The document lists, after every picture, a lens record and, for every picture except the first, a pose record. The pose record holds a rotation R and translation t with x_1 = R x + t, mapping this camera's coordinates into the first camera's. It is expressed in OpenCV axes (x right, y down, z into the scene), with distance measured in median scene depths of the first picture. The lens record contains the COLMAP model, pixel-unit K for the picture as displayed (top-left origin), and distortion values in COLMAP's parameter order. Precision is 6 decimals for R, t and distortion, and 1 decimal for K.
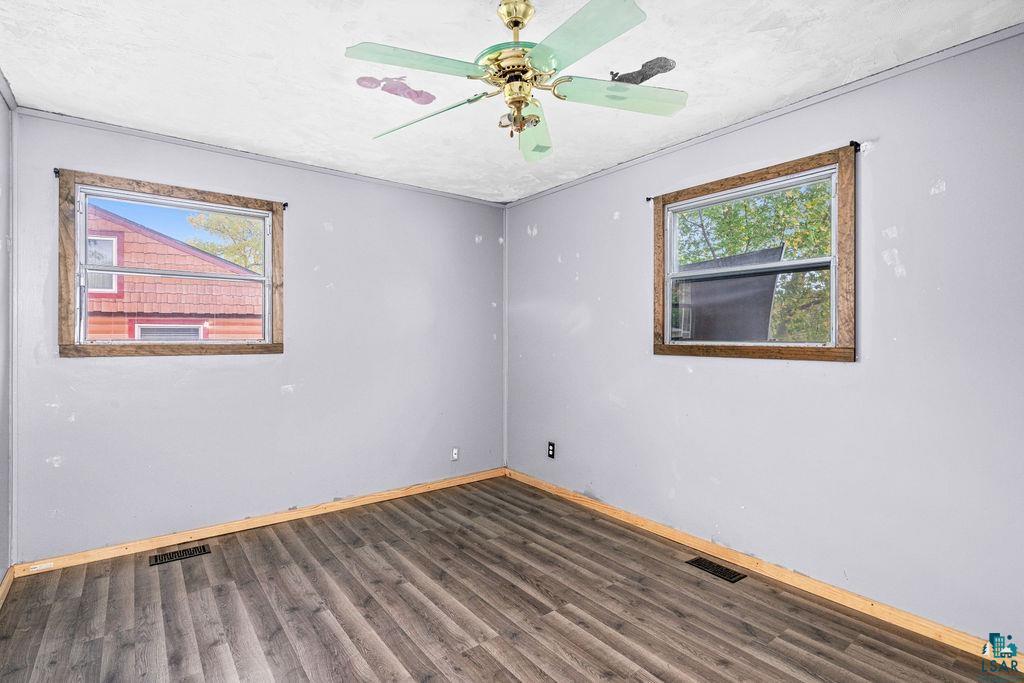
lens RADIAL K [[500.1, 0, 512.0], [0, 500.1, 341.5], [0, 0, 1]] dist [-0.002636, -0.000038]
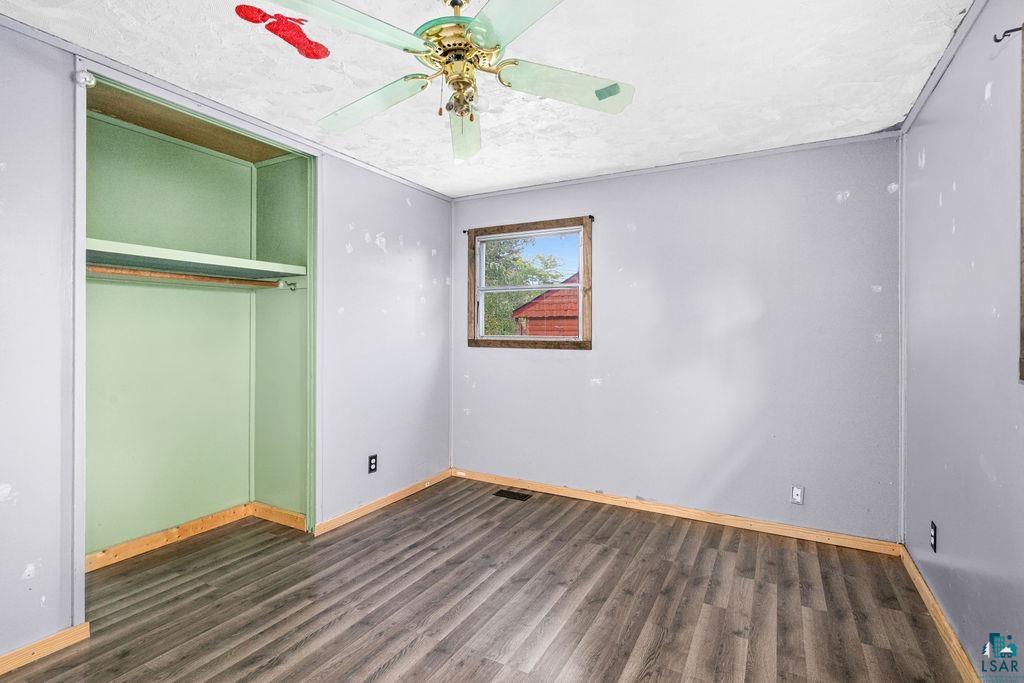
lens RADIAL K [[496.6, 0, 513.0], [0, 496.6, 337.2], [0, 0, 1]] dist [-0.000285, -0.000263]
pose [[0.392823, 0.010226, -0.919557, 0.522620], [-0.016197, 0.999860, 0.004200, -0.006904], [0.919471, 0.013244, 0.392934, 0.425158]]
